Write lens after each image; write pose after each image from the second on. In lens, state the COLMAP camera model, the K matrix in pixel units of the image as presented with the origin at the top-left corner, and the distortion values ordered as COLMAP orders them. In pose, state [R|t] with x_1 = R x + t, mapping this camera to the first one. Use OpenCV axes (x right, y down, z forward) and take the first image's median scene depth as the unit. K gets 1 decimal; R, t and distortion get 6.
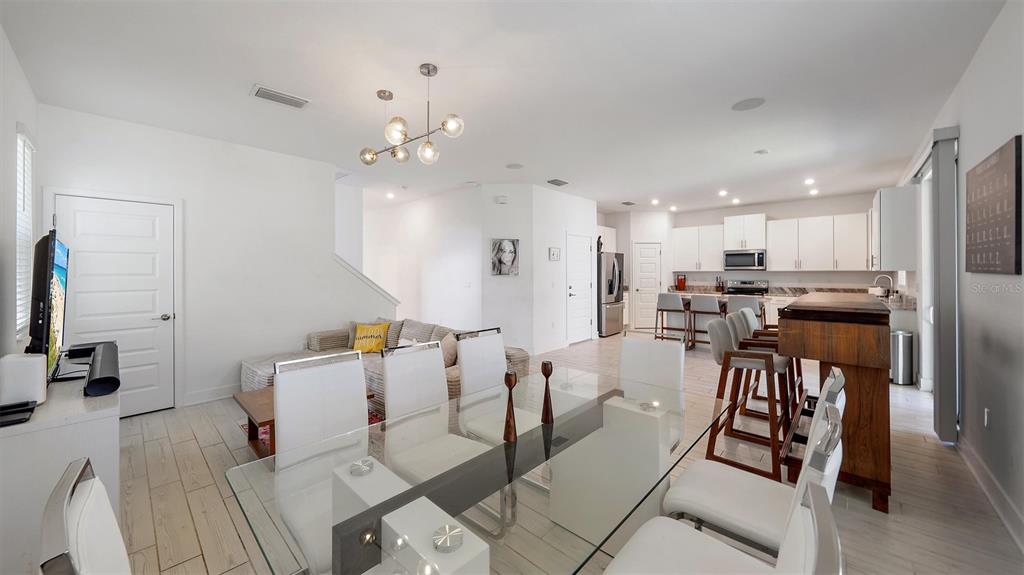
lens RADIAL K [[361.8, 0, 509.2], [0, 361.8, 270.8], [0, 0, 1]] dist [-0.004076, -0.000060]
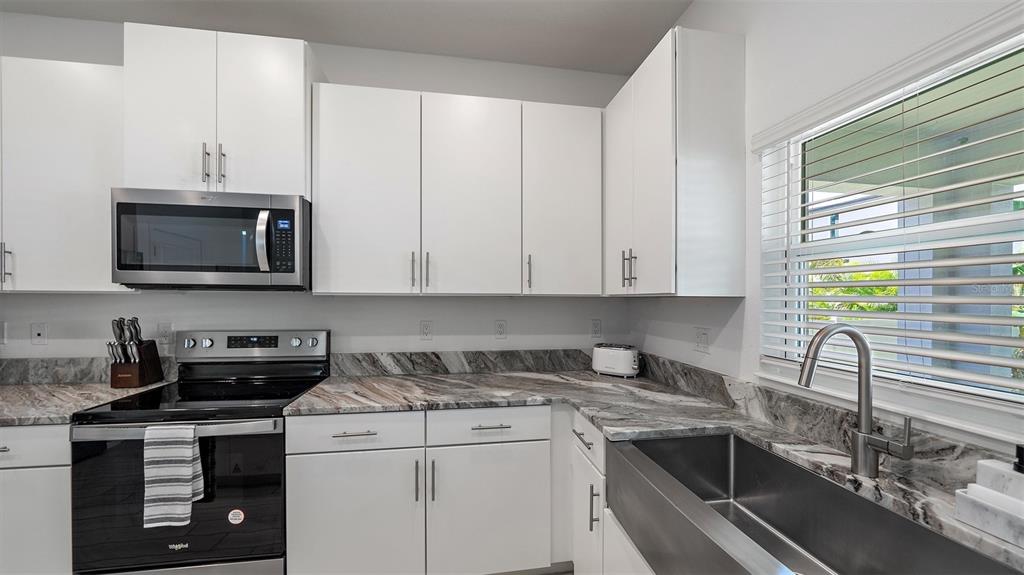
lens RADIAL K [[361.8, 0, 503.3], [0, 361.8, 302.5], [0, 0, 1]] dist [-0.004076, -0.000060]
pose [[0.623665, -0.005004, 0.781676, 0.595939], [-0.011733, 0.999807, 0.015761, 0.000951], [-0.781604, -0.019001, 0.623486, 0.742471]]
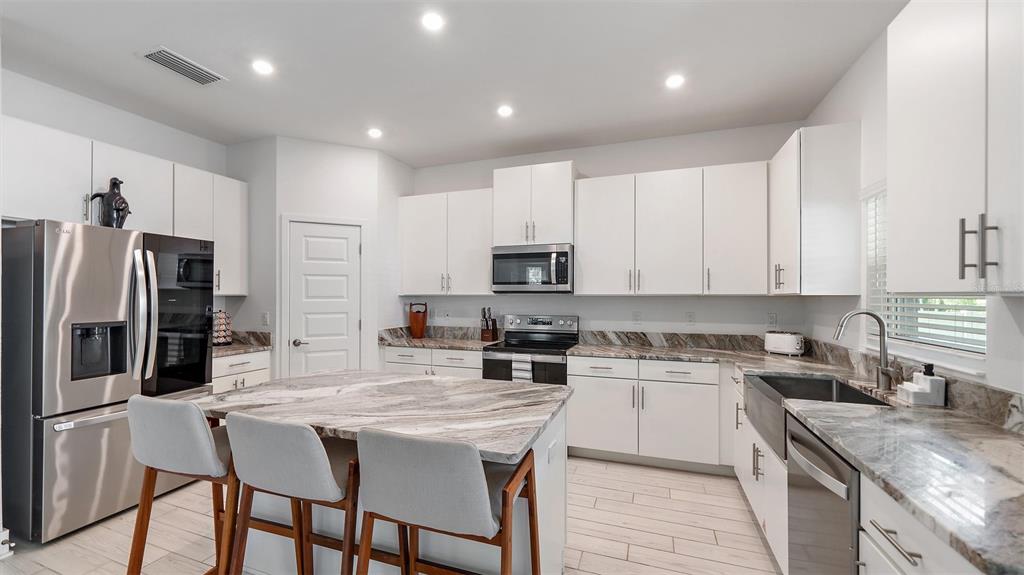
lens RADIAL K [[400.5, 0, 505.9], [0, 400.5, 299.2], [0, 0, 1]] dist [-0.006618, 0.002172]
pose [[0.923539, 0.000323, 0.383504, 0.445503], [-0.005423, 0.999911, 0.012218, 0.000070], [-0.383466, -0.013363, 0.923458, 0.577978]]
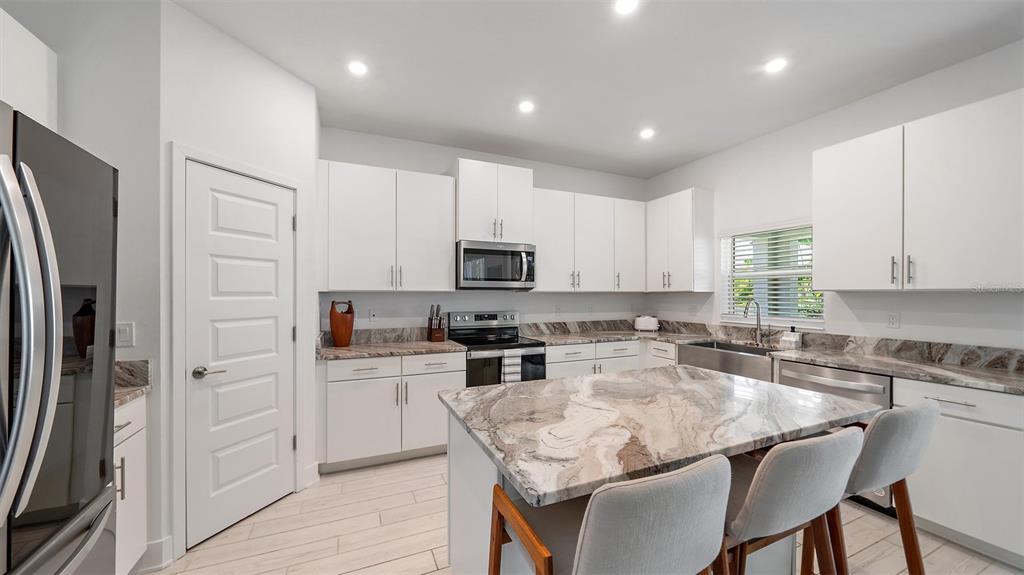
lens RADIAL K [[361.8, 0, 502.7], [0, 361.8, 296.0], [0, 0, 1]] dist [-0.004076, -0.000060]
pose [[0.405112, -0.002132, 0.914264, 0.254388], [-0.006338, 0.999967, 0.005140, 0.004112], [-0.914245, -0.007877, 0.405085, 0.826140]]
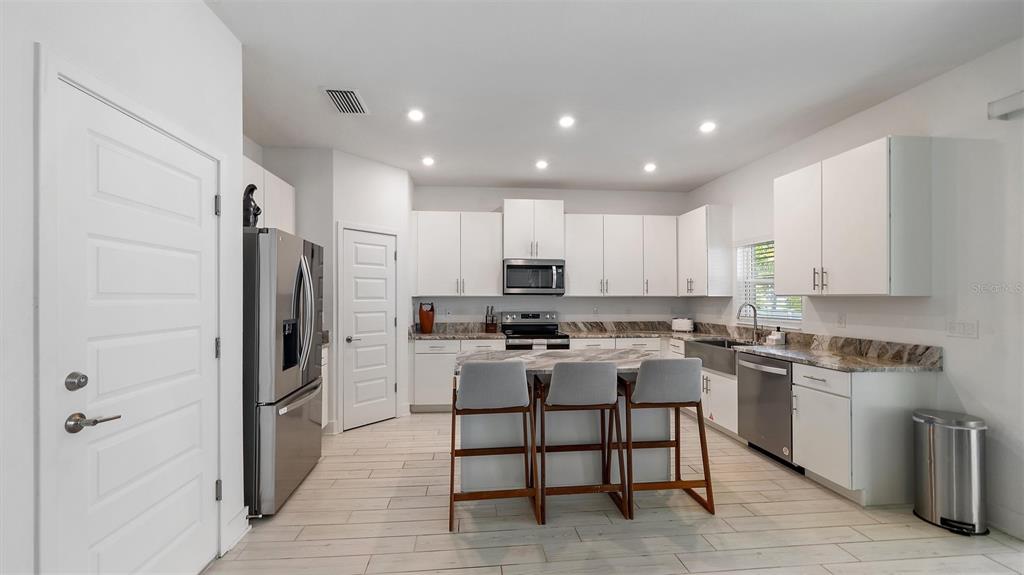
lens RADIAL K [[400.5, 0, 503.8], [0, 400.5, 300.9], [0, 0, 1]] dist [-0.006618, 0.002172]
pose [[0.670747, -0.002092, 0.741683, 0.142160], [-0.006288, 0.999944, 0.008507, 0.003131], [-0.741660, -0.010369, 0.670696, 0.612223]]
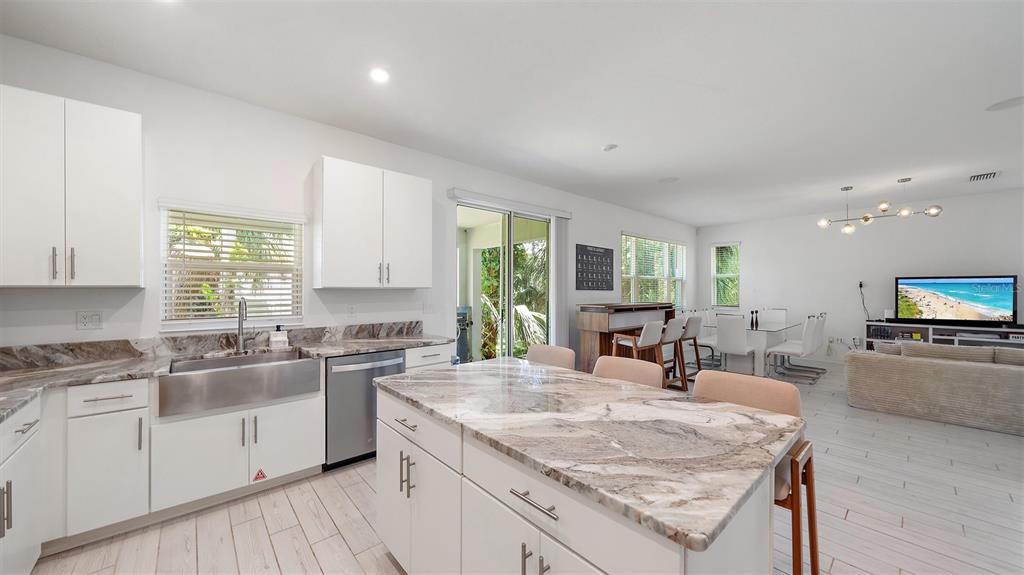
lens RADIAL K [[361.8, 0, 502.8], [0, 361.8, 289.4], [0, 0, 1]] dist [-0.004076, -0.000060]
pose [[-0.994200, 0.002651, 0.107513, 0.478123], [0.002004, 0.999979, -0.006129, 0.003312], [-0.107527, -0.005878, -0.994185, 1.043774]]
